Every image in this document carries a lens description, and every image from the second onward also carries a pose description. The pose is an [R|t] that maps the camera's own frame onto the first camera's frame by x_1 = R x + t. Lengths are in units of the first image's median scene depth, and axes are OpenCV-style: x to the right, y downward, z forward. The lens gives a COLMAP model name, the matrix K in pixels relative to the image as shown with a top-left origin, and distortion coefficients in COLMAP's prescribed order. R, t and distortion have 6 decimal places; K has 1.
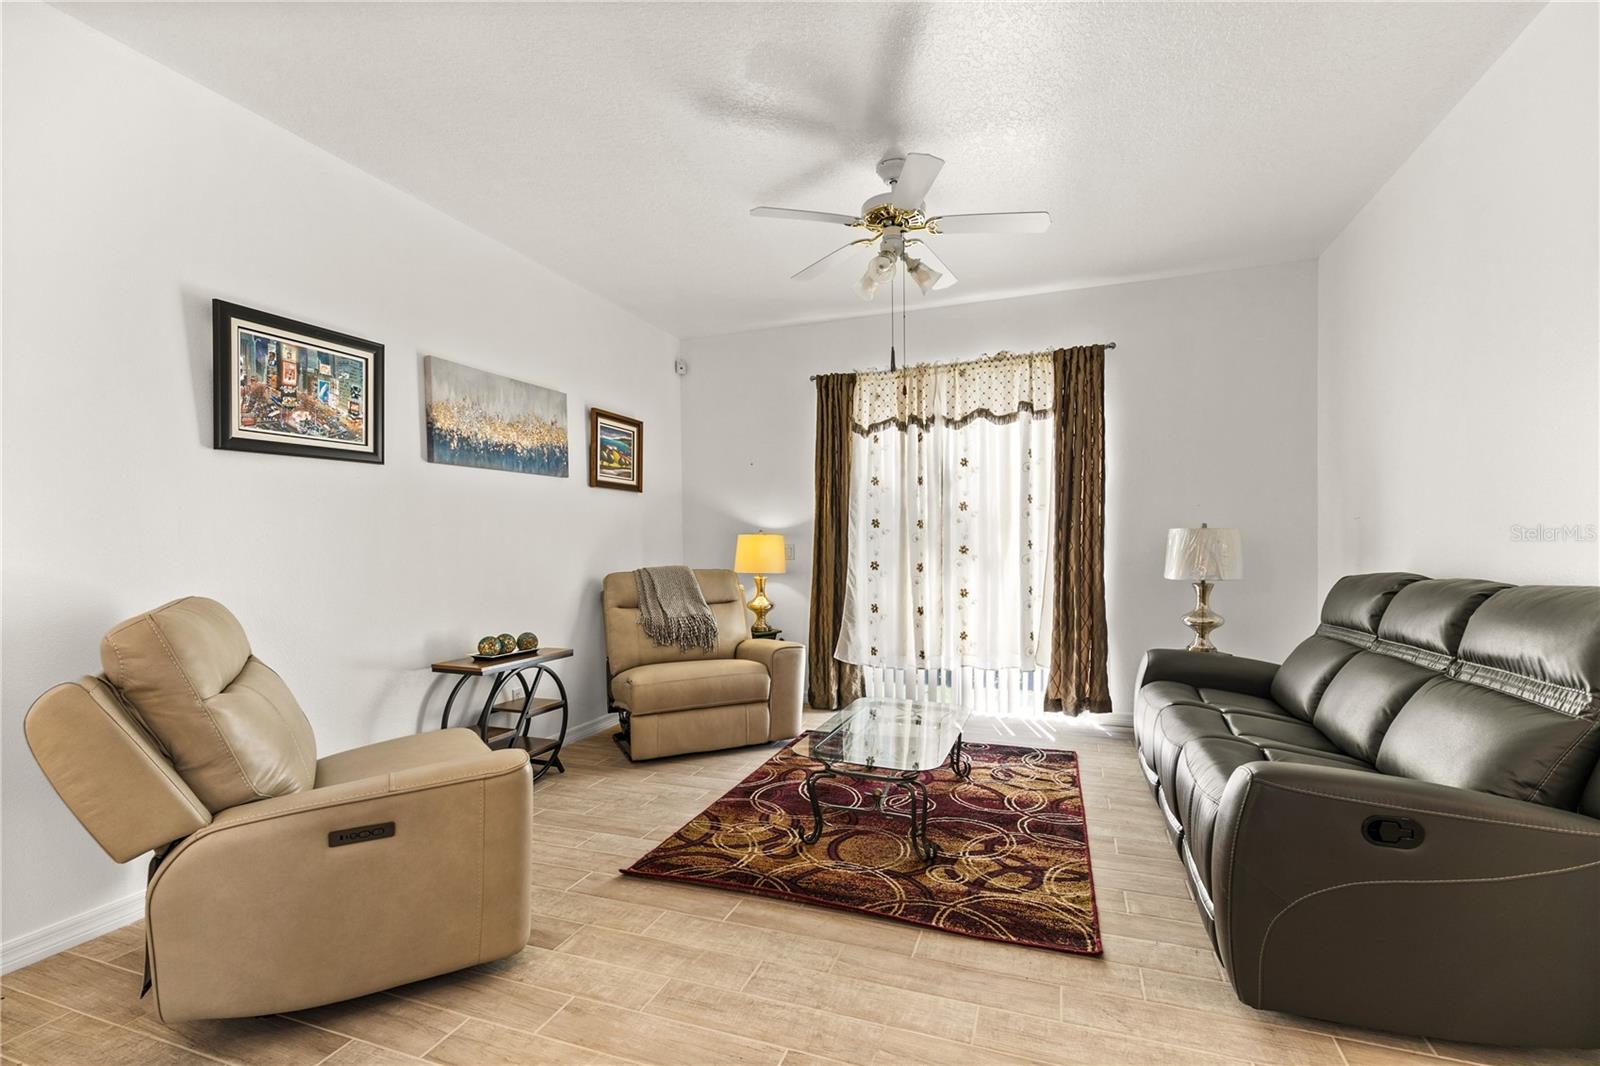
lens RADIAL K [[737.7, 0, 798.1], [0, 737.7, 544.3], [0, 0, 1]] dist [0.010192, -0.000813]
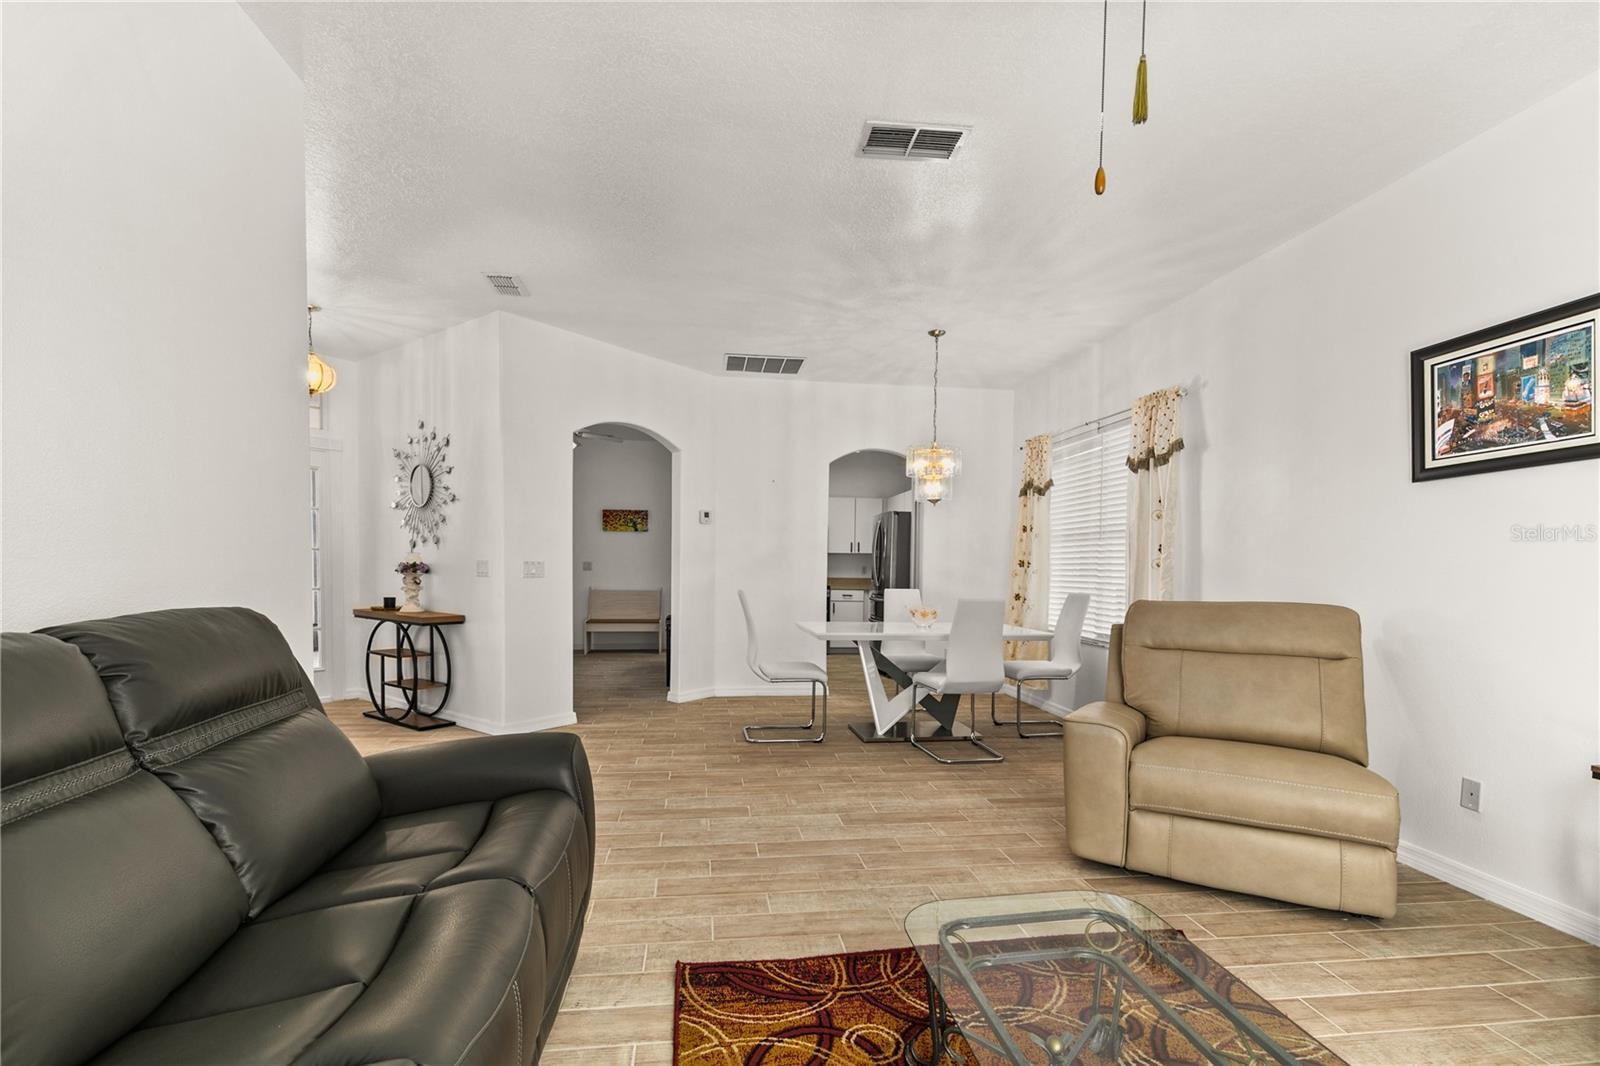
lens RADIAL K [[817.9, 0, 810.6], [0, 817.9, 572.5], [0, 0, 1]] dist [0.001133, 0.000125]
pose [[-0.885651, 0.001681, -0.464348, 0.474789], [-0.004107, 0.999926, 0.011454, -0.000229], [0.464333, 0.012051, -0.885579, 1.284437]]
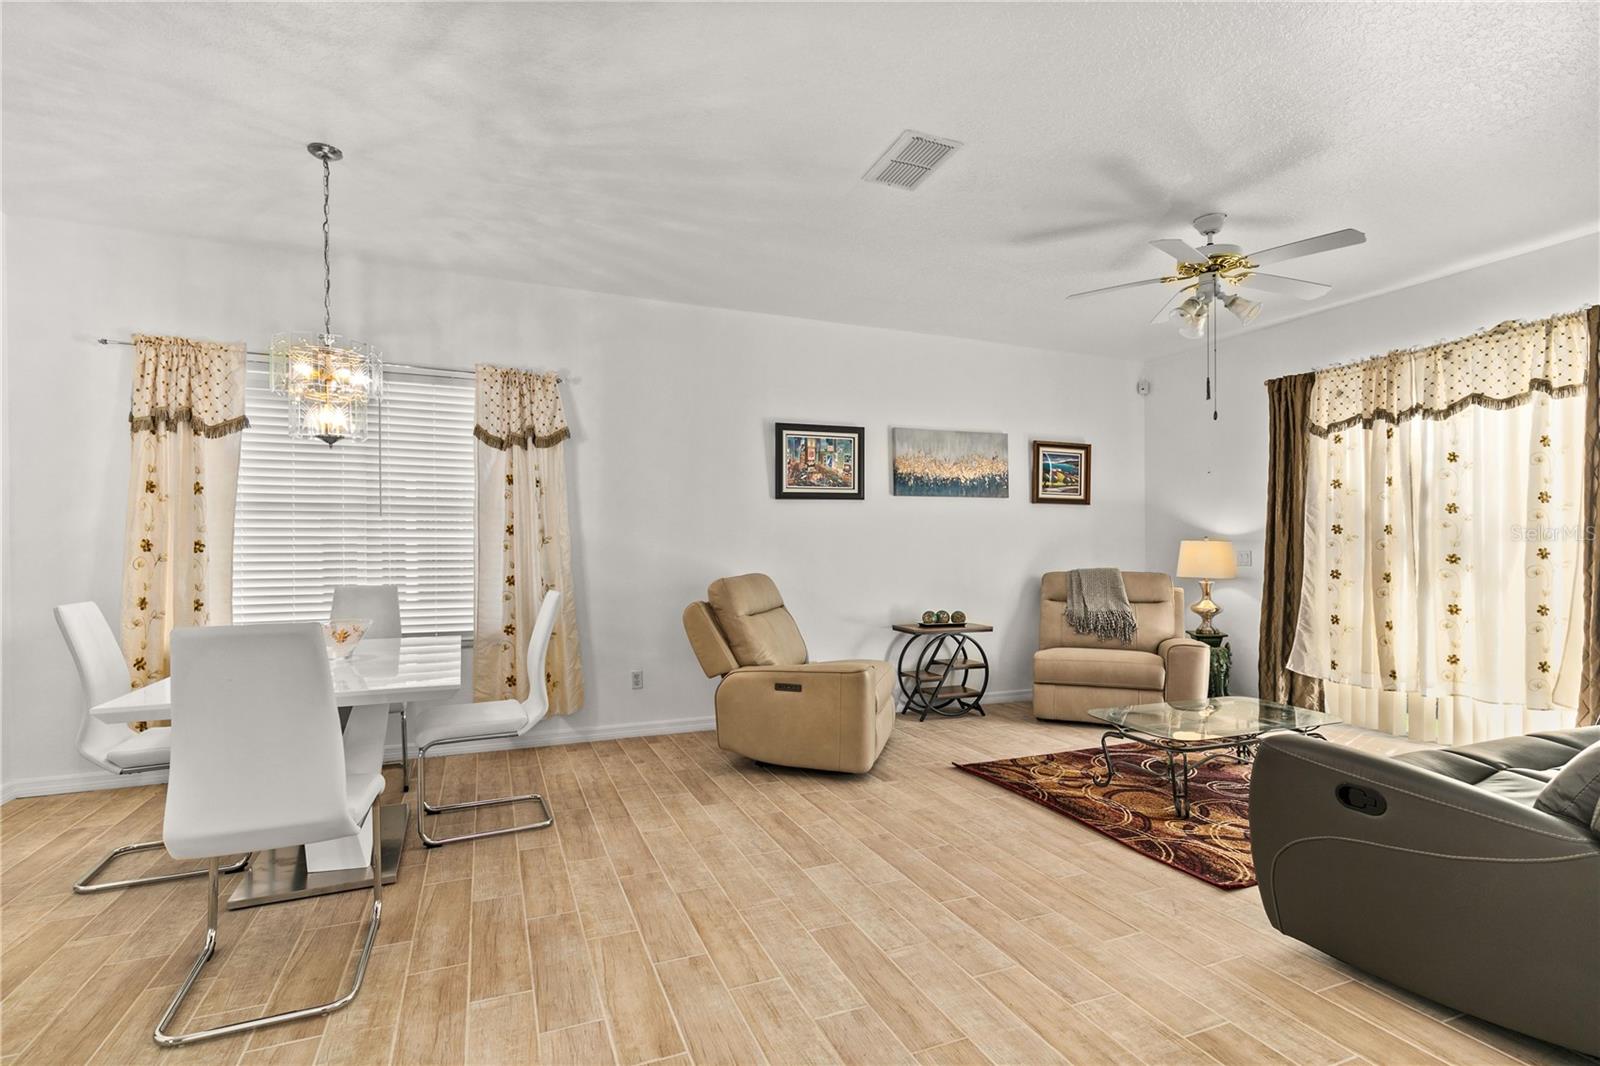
lens RADIAL K [[737.7, 0, 801.7], [0, 737.7, 529.4], [0, 0, 1]] dist [0.010192, -0.000813]
pose [[0.698019, -0.009945, -0.716011, 0.496888], [-0.006441, 0.999776, -0.020166, -0.007624], [0.716051, 0.018687, 0.697798, -0.232281]]
